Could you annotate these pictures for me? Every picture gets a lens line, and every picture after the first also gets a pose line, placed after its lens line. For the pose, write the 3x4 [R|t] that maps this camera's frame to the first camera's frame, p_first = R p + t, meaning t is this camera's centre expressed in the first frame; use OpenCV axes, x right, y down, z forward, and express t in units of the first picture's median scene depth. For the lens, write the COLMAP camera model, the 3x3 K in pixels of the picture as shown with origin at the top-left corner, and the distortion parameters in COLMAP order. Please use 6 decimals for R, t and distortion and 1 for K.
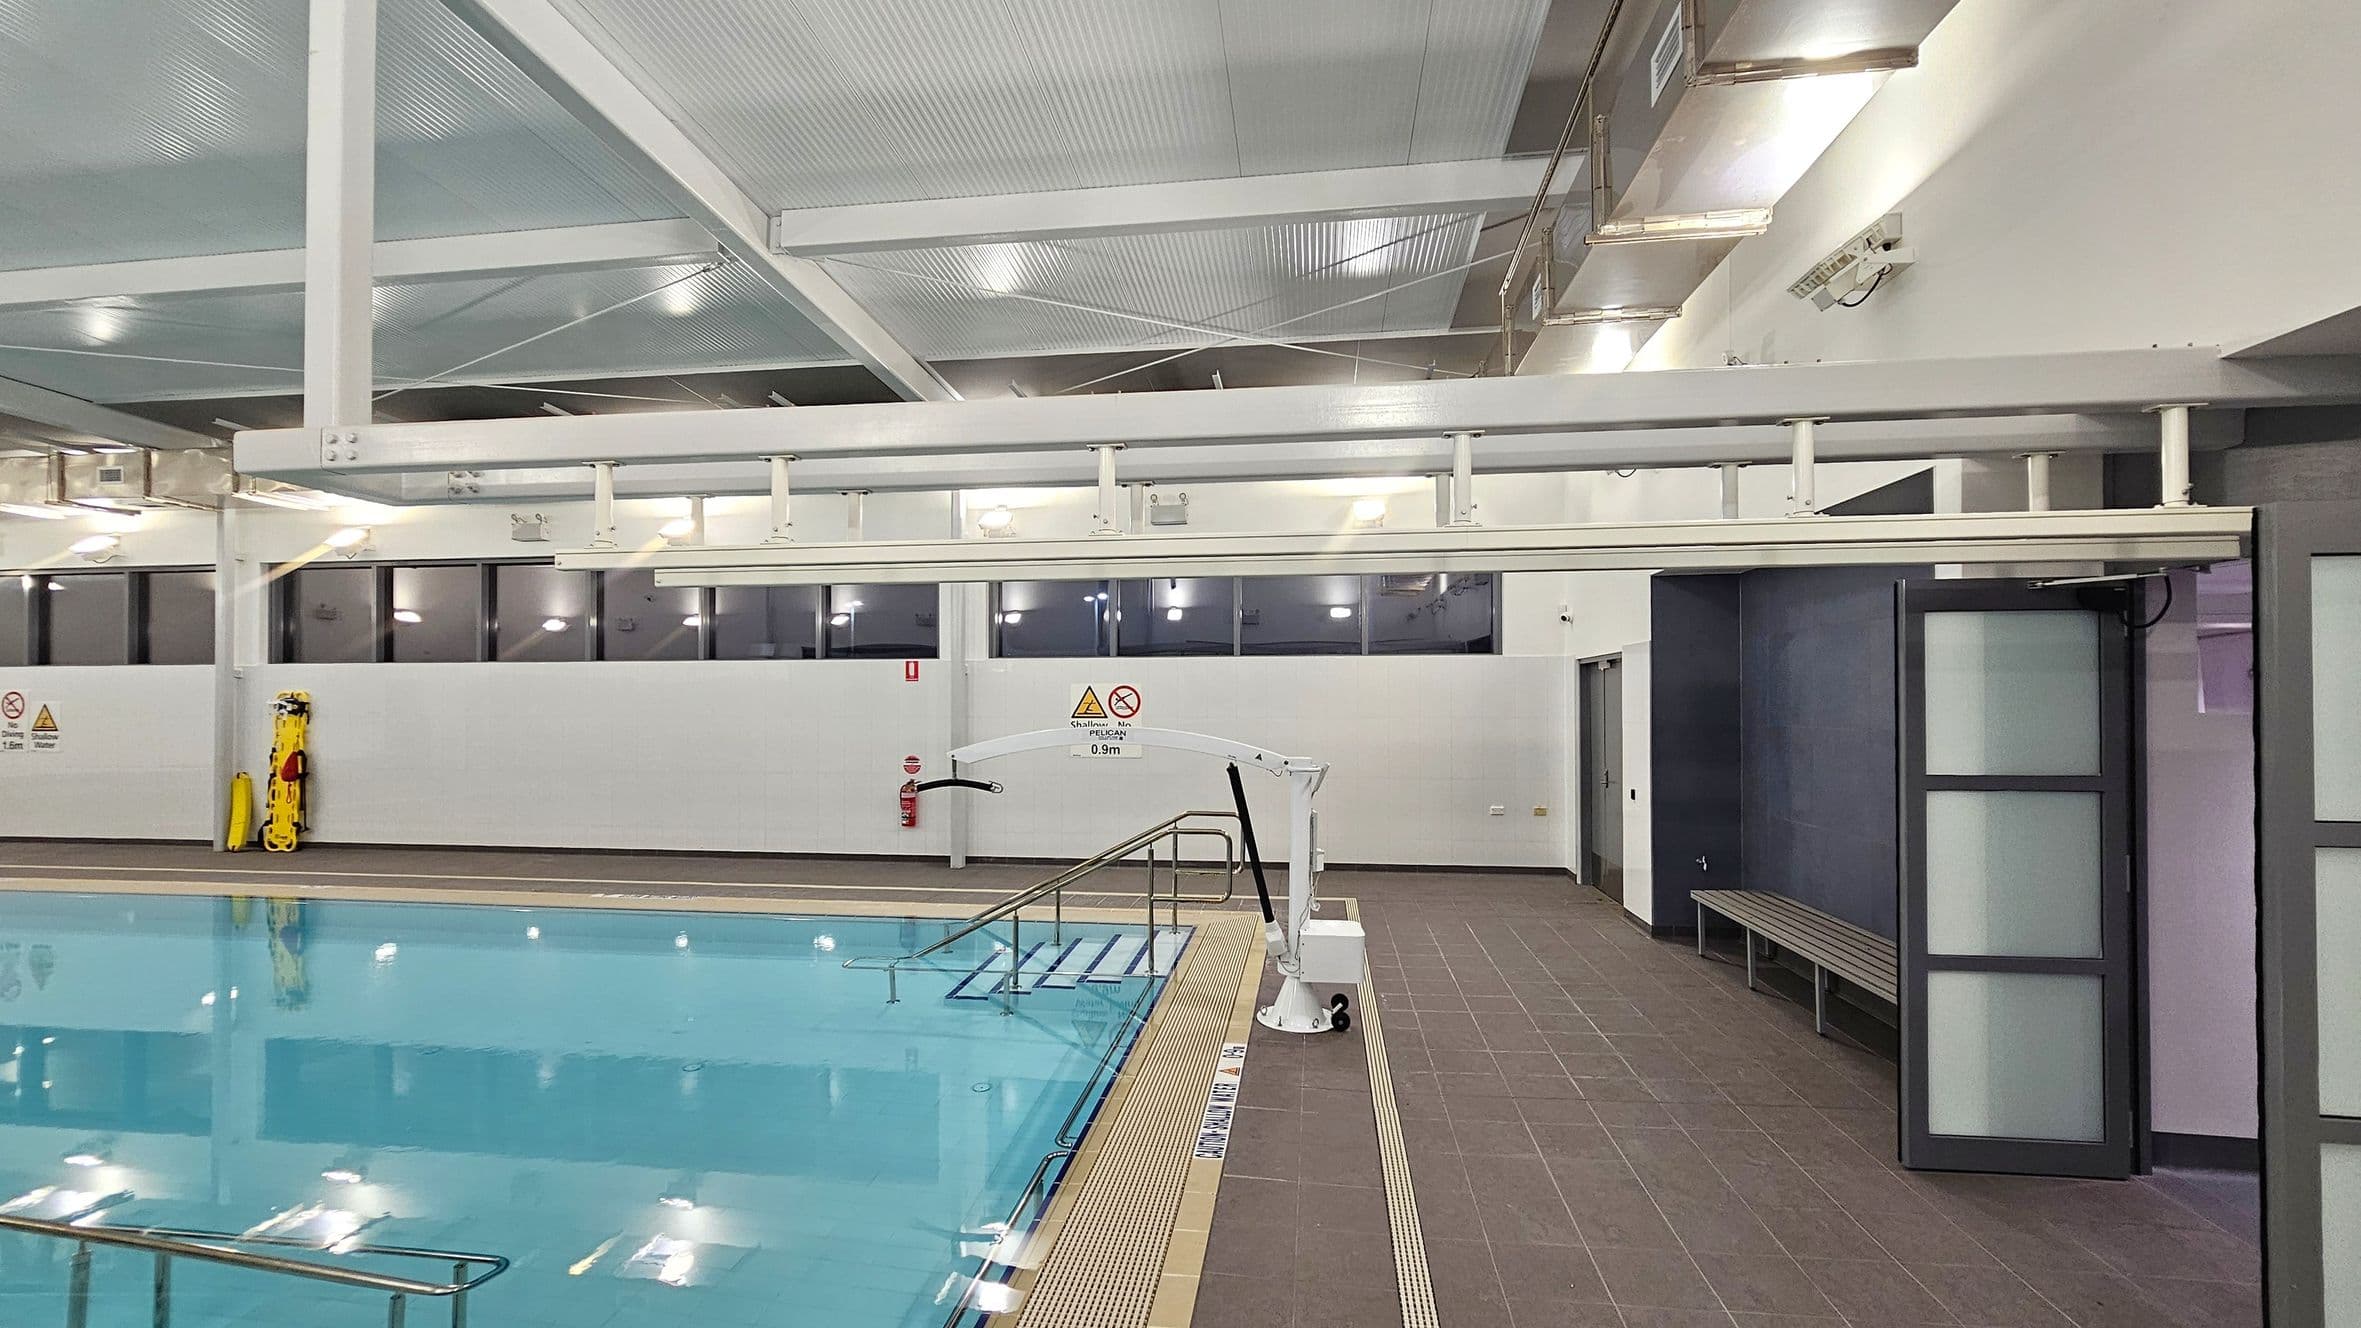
lens RADIAL K [[966.1, 0, 1184.5], [0, 966.1, 689.6], [0, 0, 1]] dist [-0.000725, -0.000108]
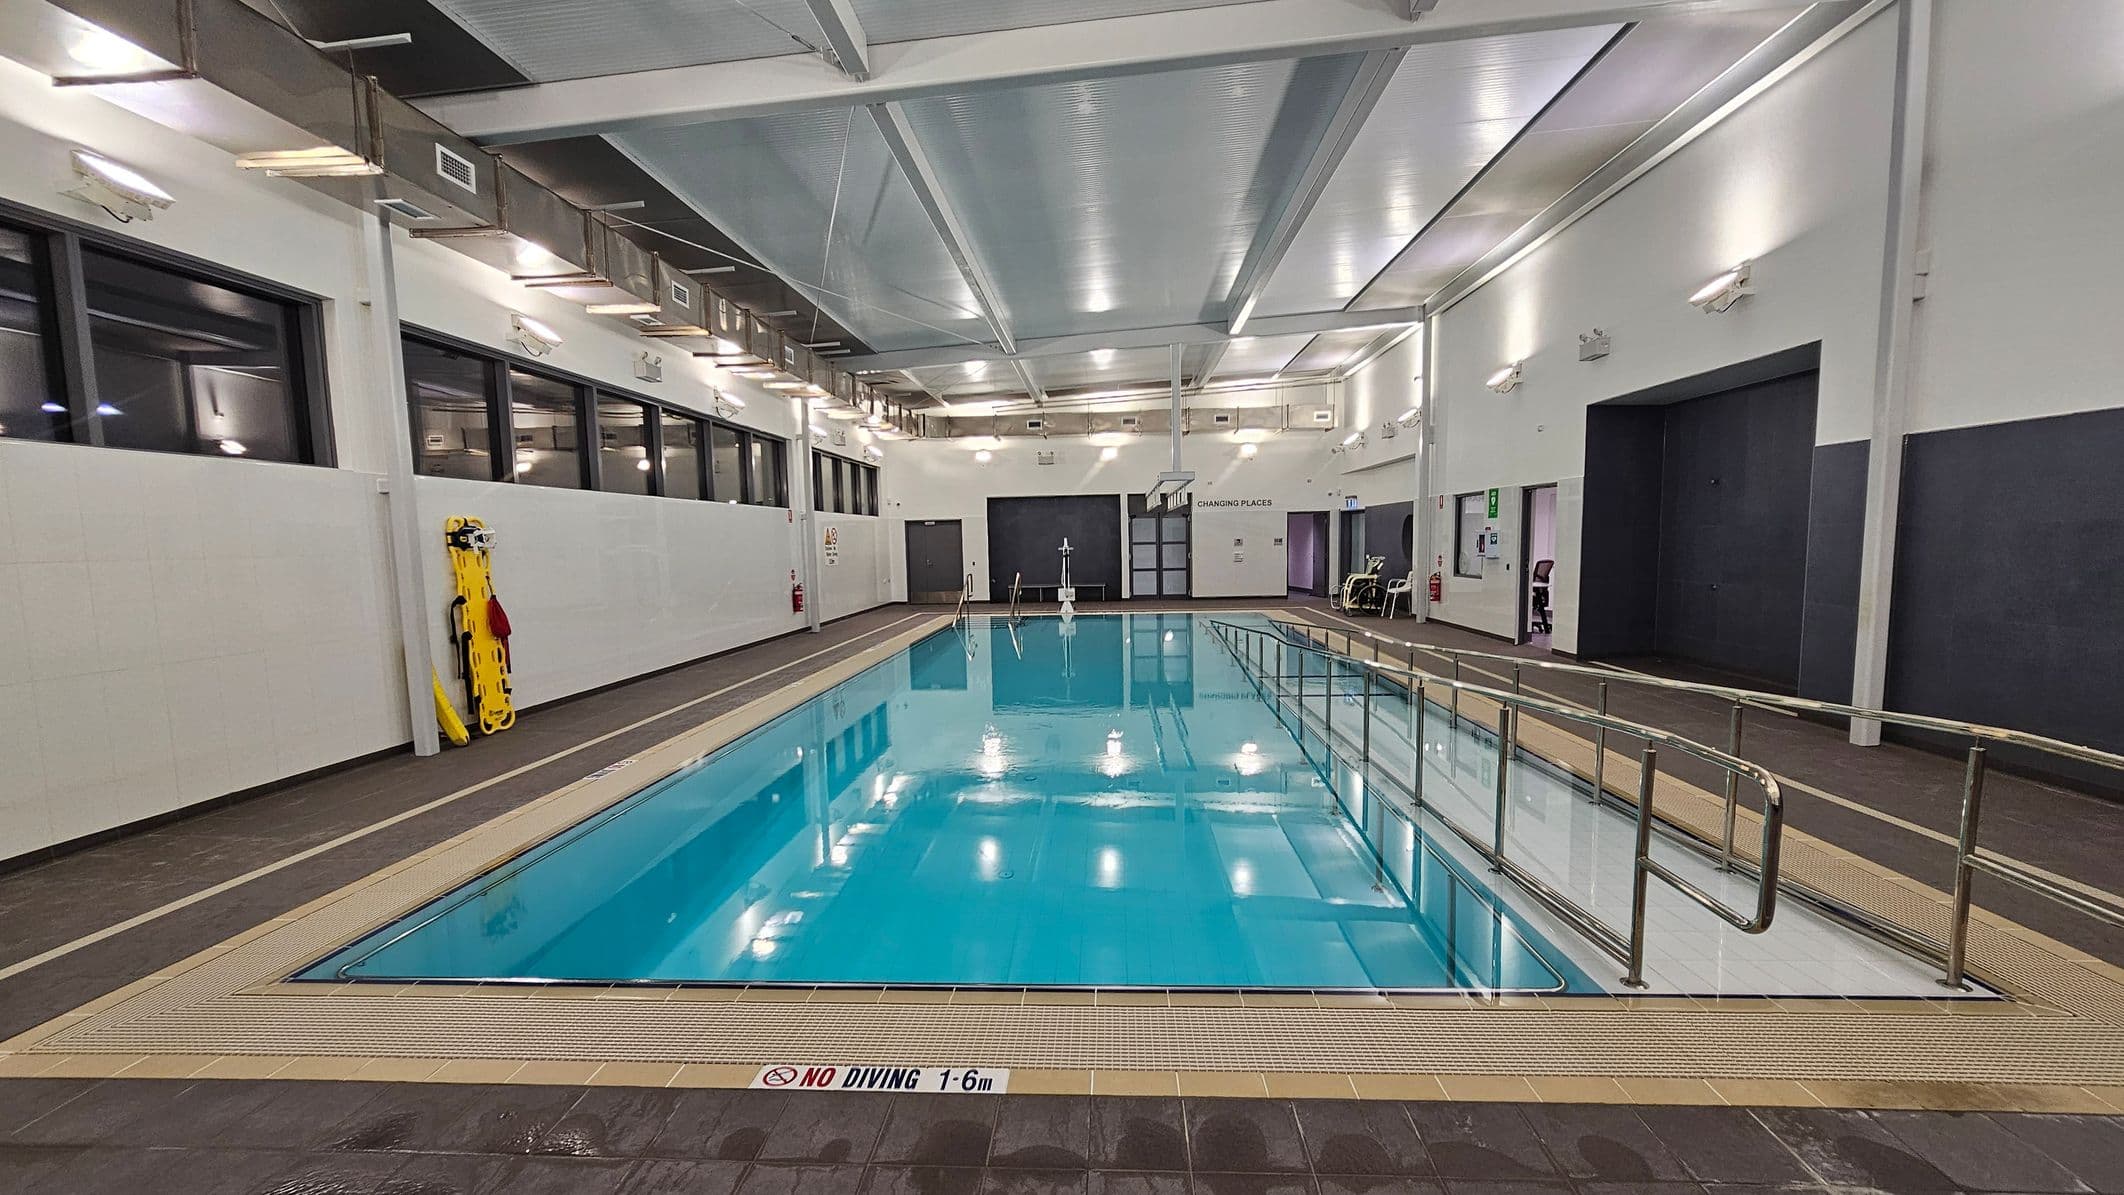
lens RADIAL K [[873.8, 0, 1062.0], [0, 873.8, 621.9], [0, 0, 1]] dist [-0.001202, -0.000655]
pose [[-0.072511, -0.089578, 0.993337, -1.708022], [0.017573, 0.995689, 0.091073, 0.030227], [-0.997213, 0.024059, -0.070624, 0.634620]]
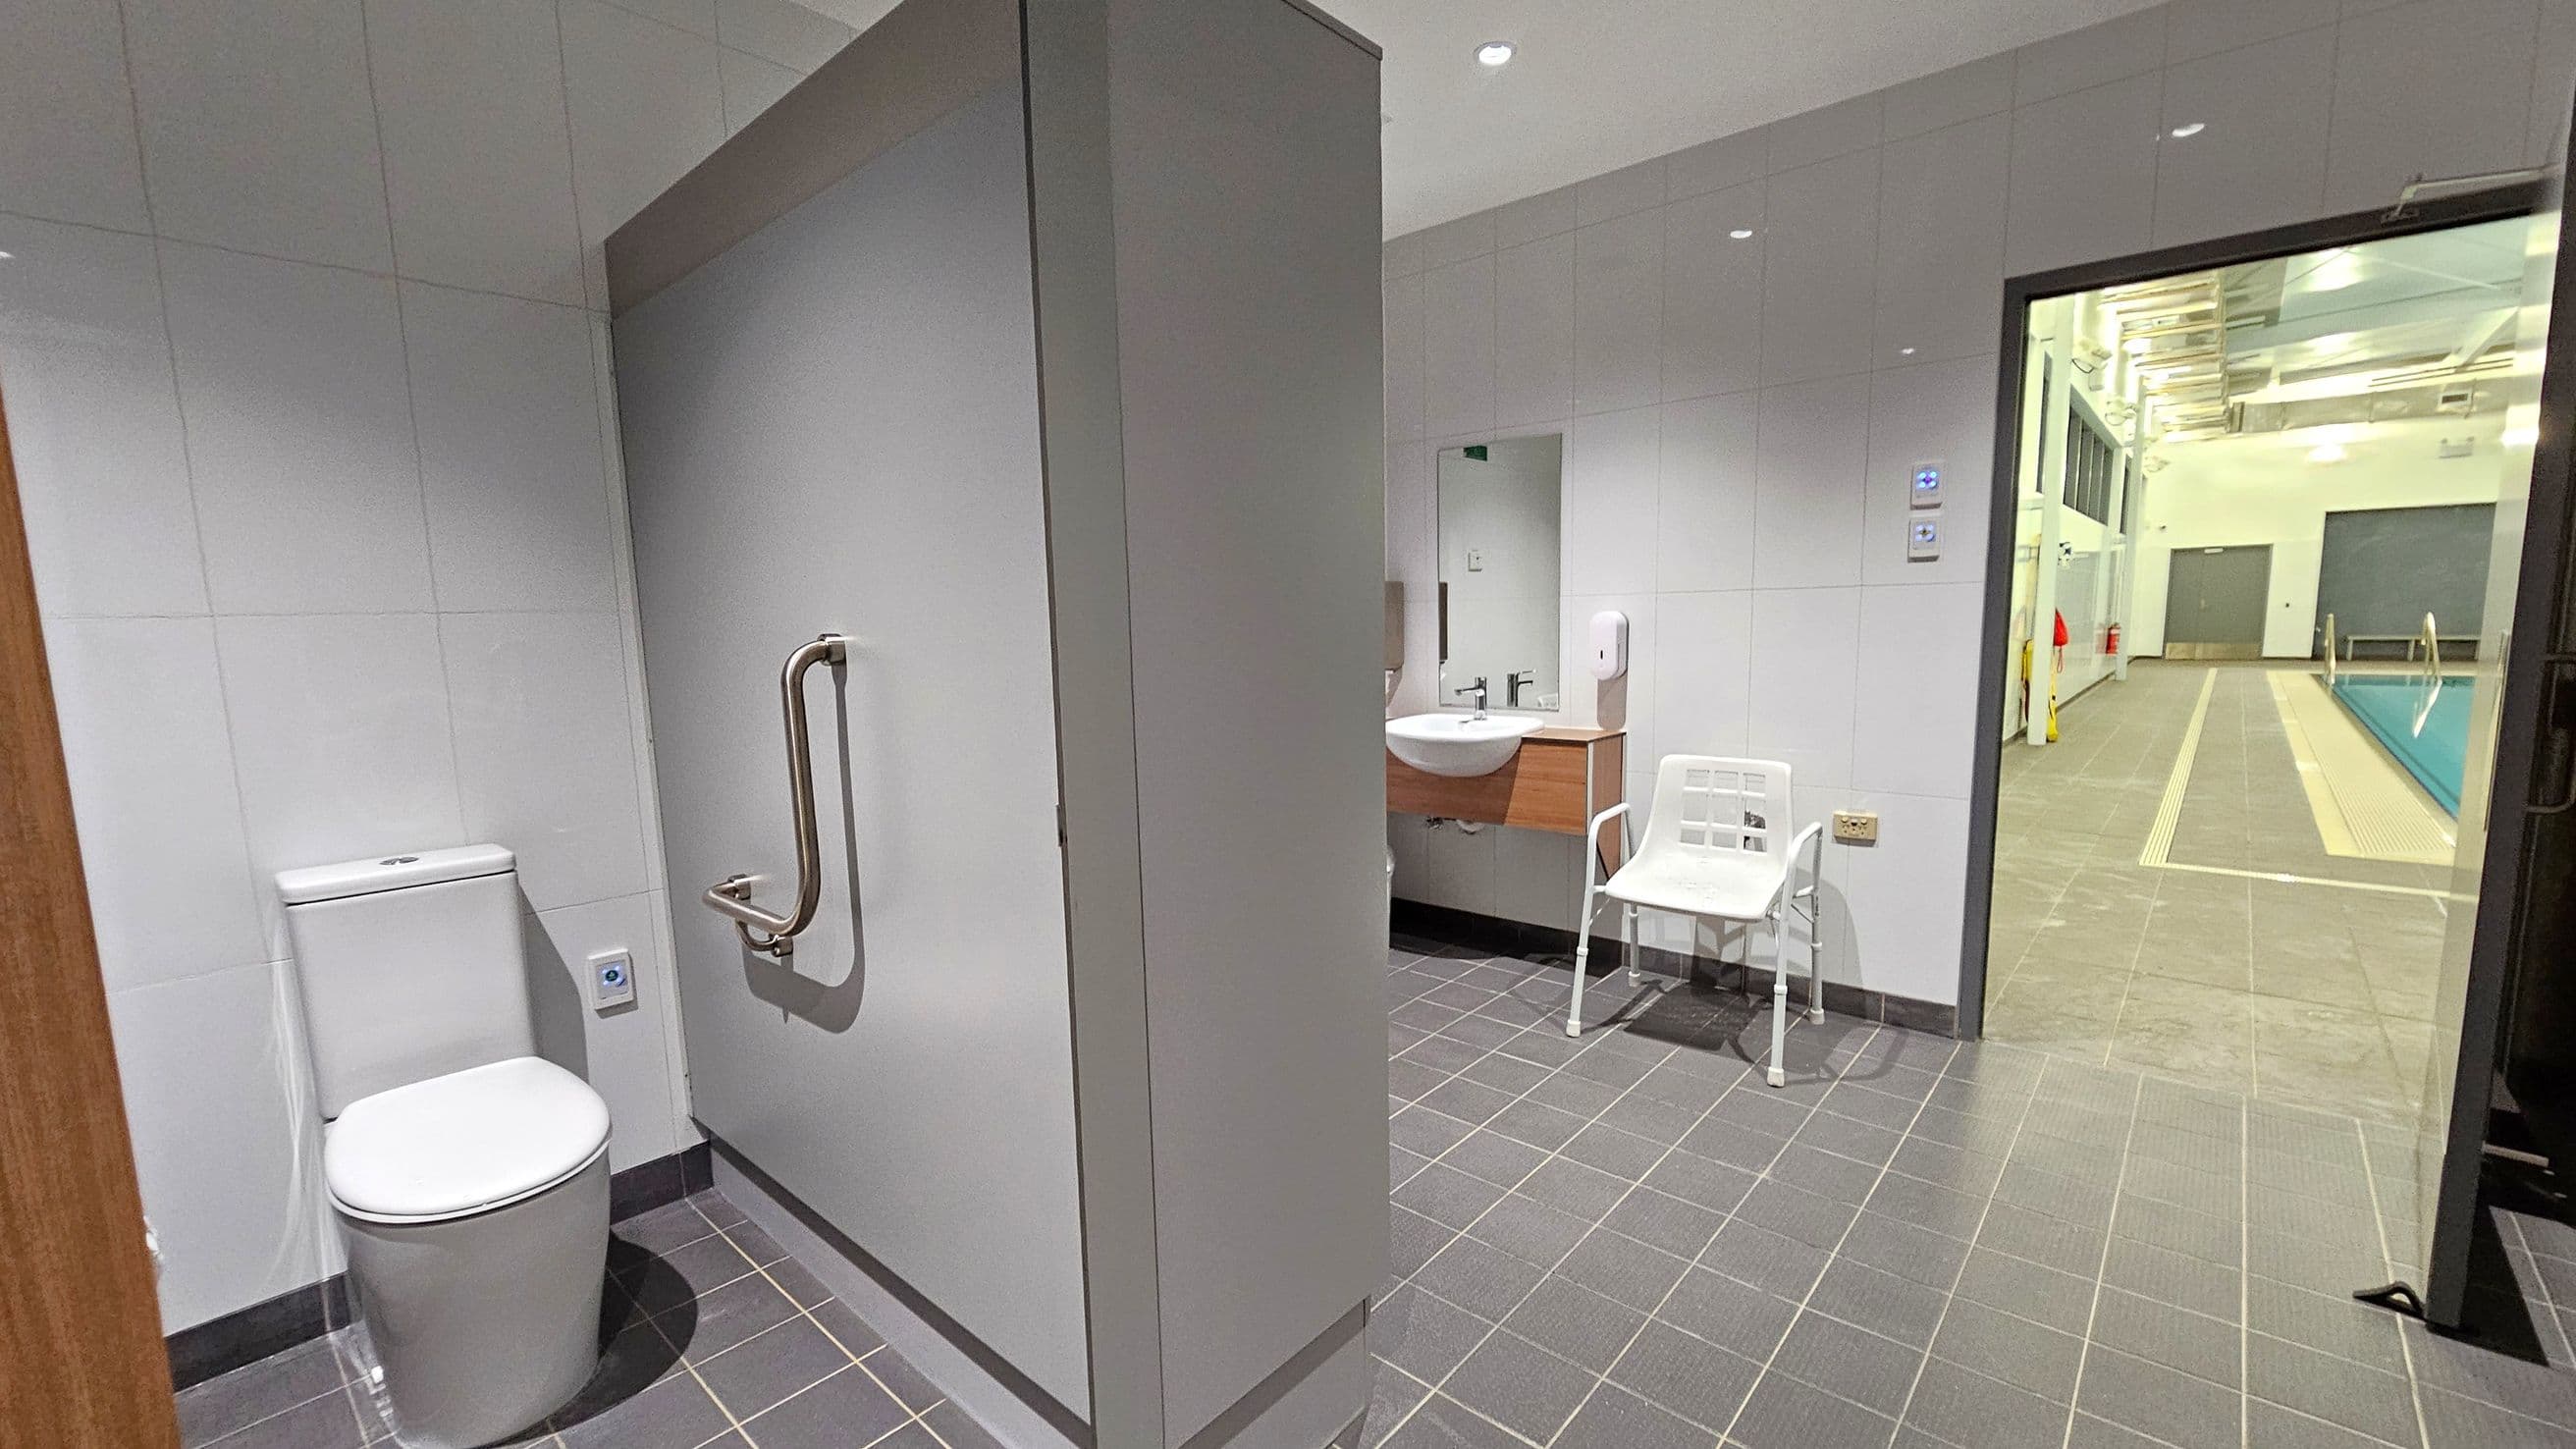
lens RADIAL K [[1059.7, 0, 1288.0], [0, 1059.7, 754.1], [0, 0, 1]] dist [-0.001202, -0.000655]
pose [[0.559946, -0.118423, 0.820022, -2.094956], [0.018334, 0.991261, 0.130633, 0.060747], [-0.828326, -0.058113, 0.557224, 1.075092]]
